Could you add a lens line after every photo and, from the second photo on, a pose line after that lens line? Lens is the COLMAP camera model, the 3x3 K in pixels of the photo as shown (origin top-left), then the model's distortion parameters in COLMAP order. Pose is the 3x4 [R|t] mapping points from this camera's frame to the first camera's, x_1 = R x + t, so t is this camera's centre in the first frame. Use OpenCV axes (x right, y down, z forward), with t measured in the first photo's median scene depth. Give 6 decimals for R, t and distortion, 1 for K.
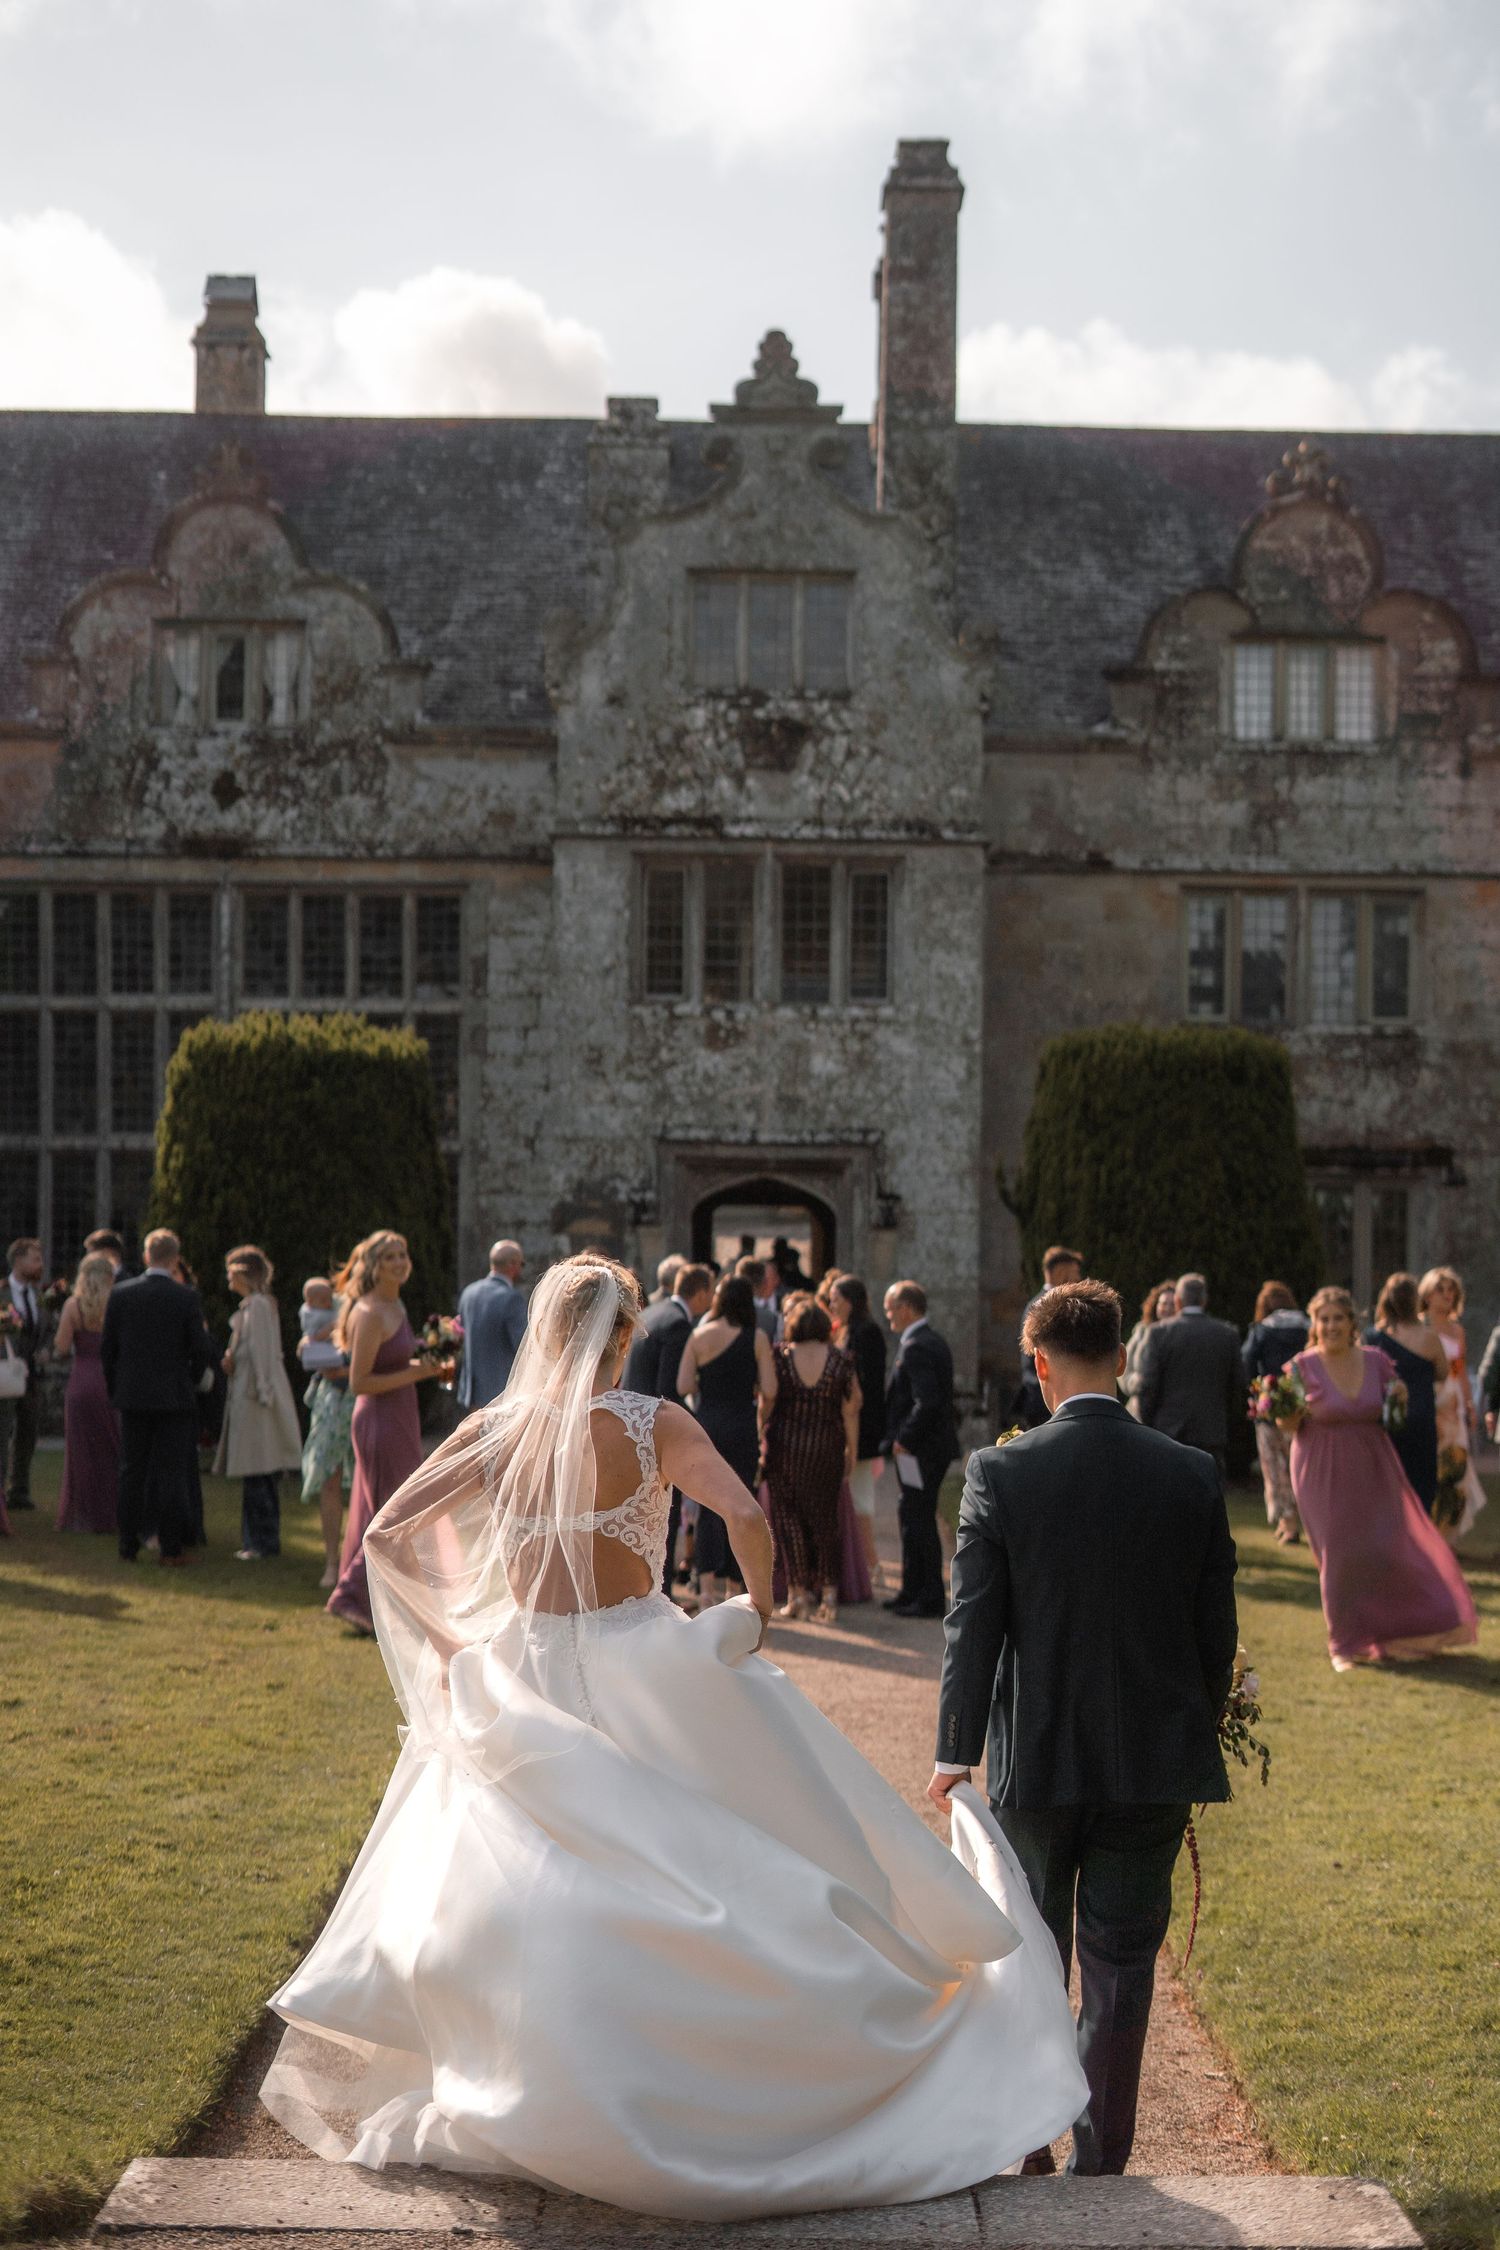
lens RADIAL K [[3515.0, 0, 748.7], [0, 3515.0, 1091.1], [0, 0, 1]] dist [-0.027301, -0.040993]
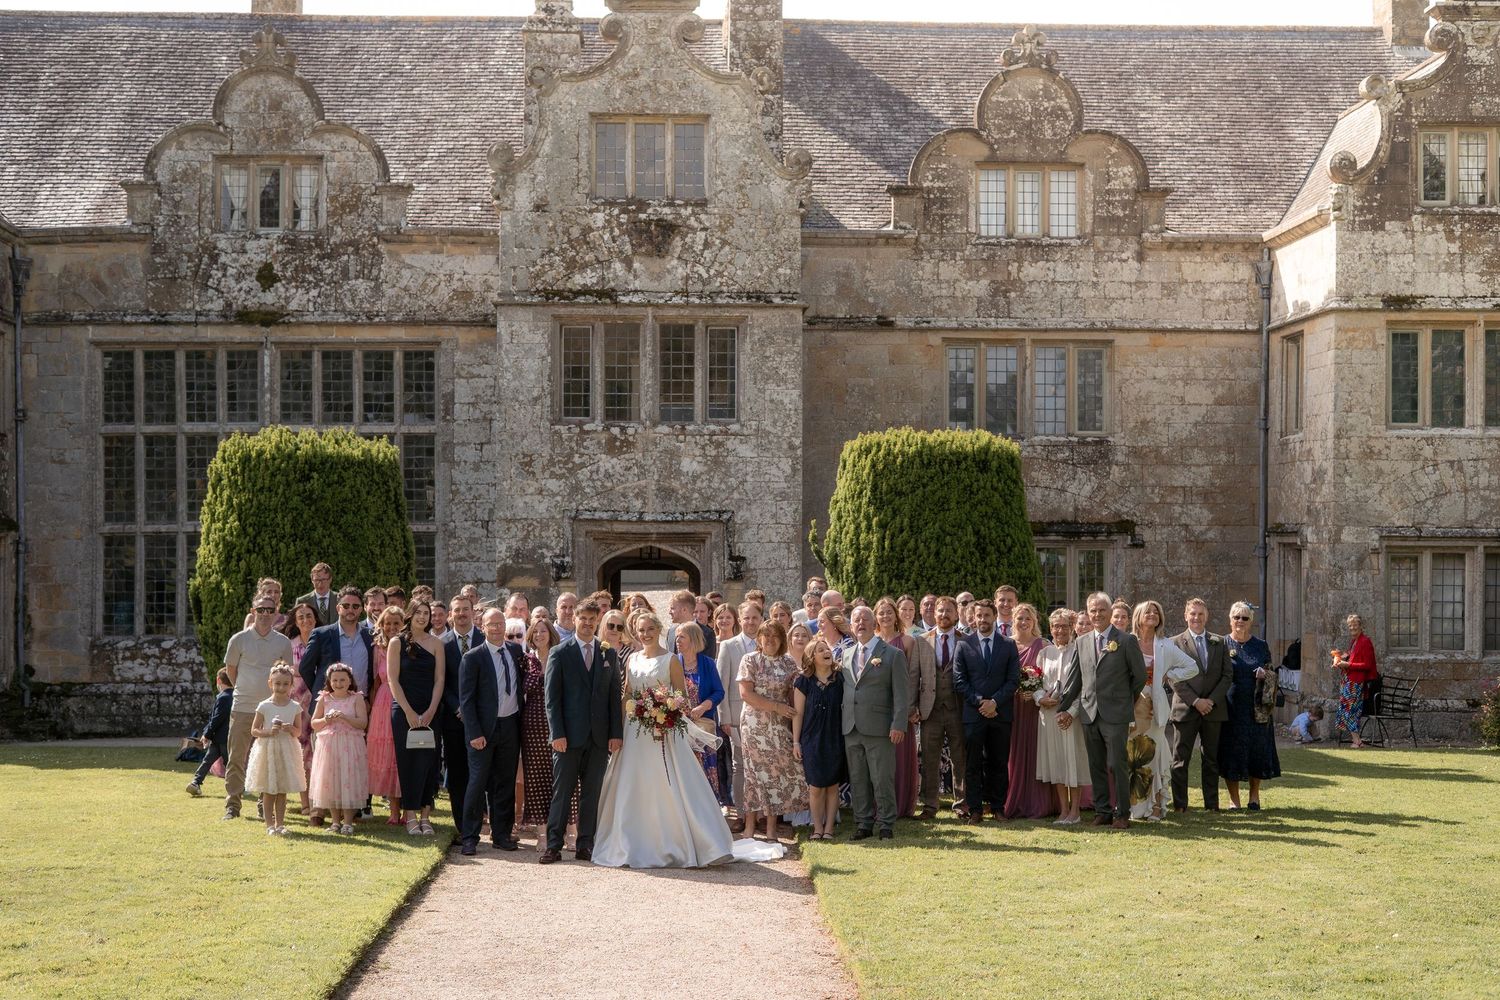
lens RADIAL K [[2343.3, 0, 750.0], [0, 2343.3, 500.0], [0, 0, 1]] dist [-0.027301, -0.040993]
pose [[0.999243, -0.010373, 0.037507, 0.008820], [0.010373, 0.999946, 0.000201, 0.005775], [-0.037507, 0.000188, 0.999296, 0.055464]]
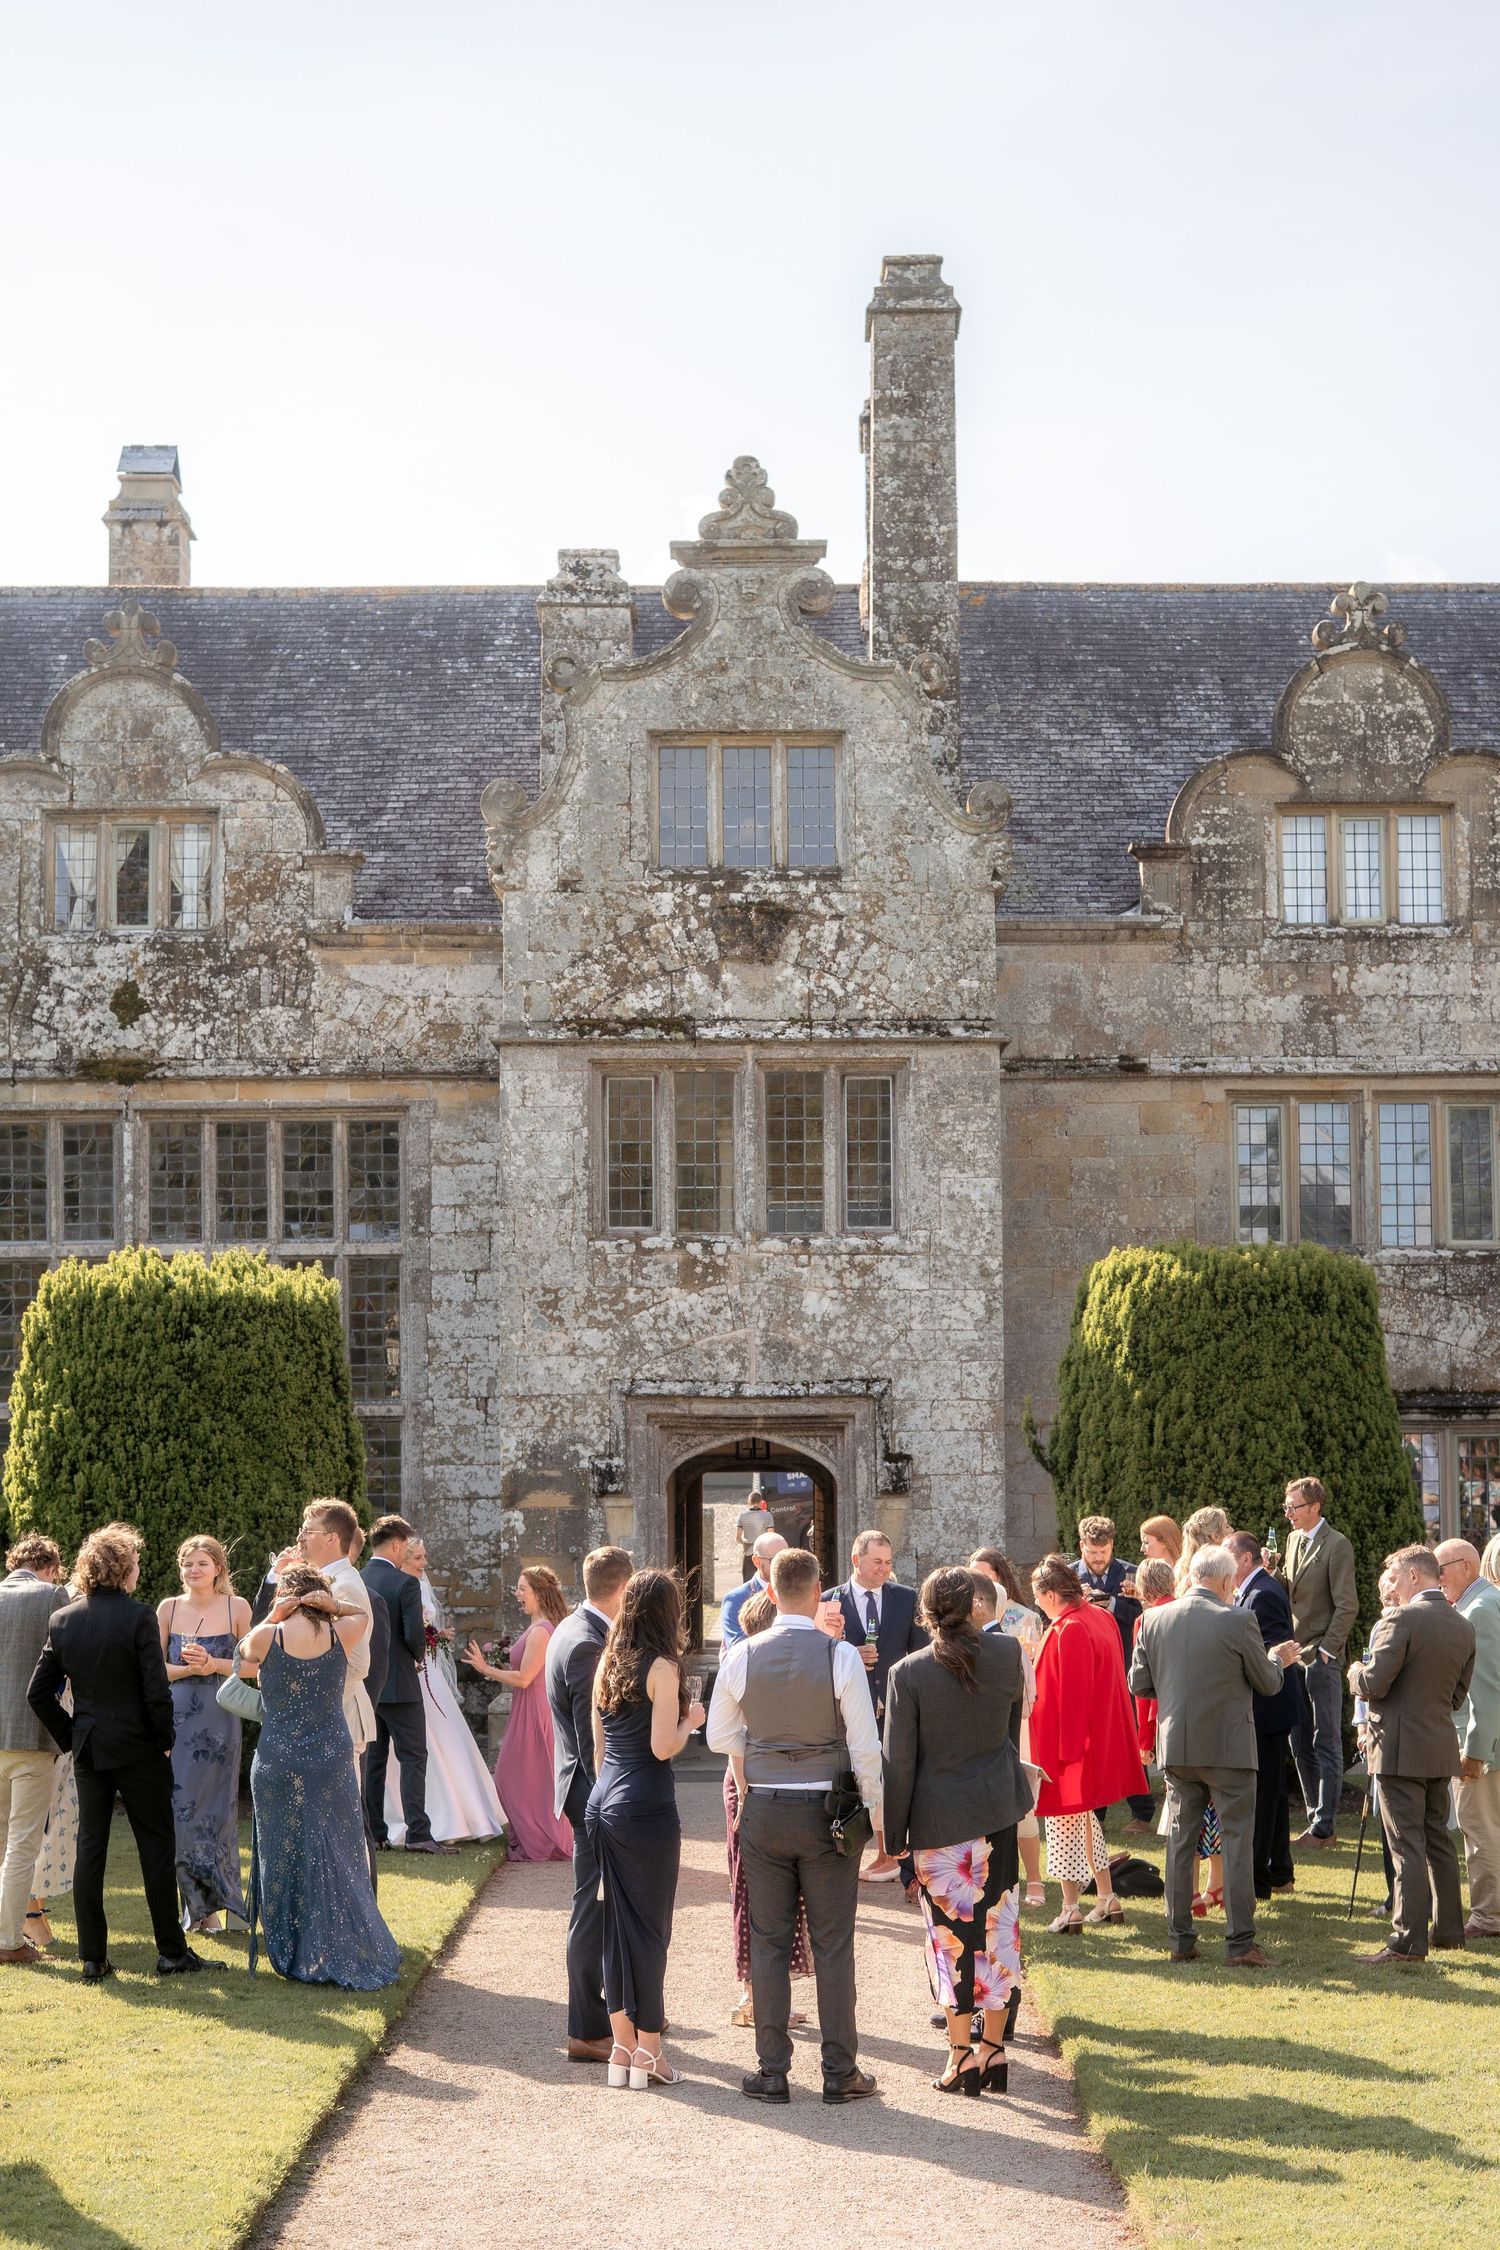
lens RADIAL K [[3649.5, 0, 773.1], [0, 3649.5, 1128.4], [0, 0, 1]] dist [-0.030899, -0.024209]
pose [[0.999797, -0.019562, 0.004833, 0.006152], [0.019821, 0.997936, -0.061079, 0.003453], [-0.003628, 0.061162, 0.998121, 0.100554]]
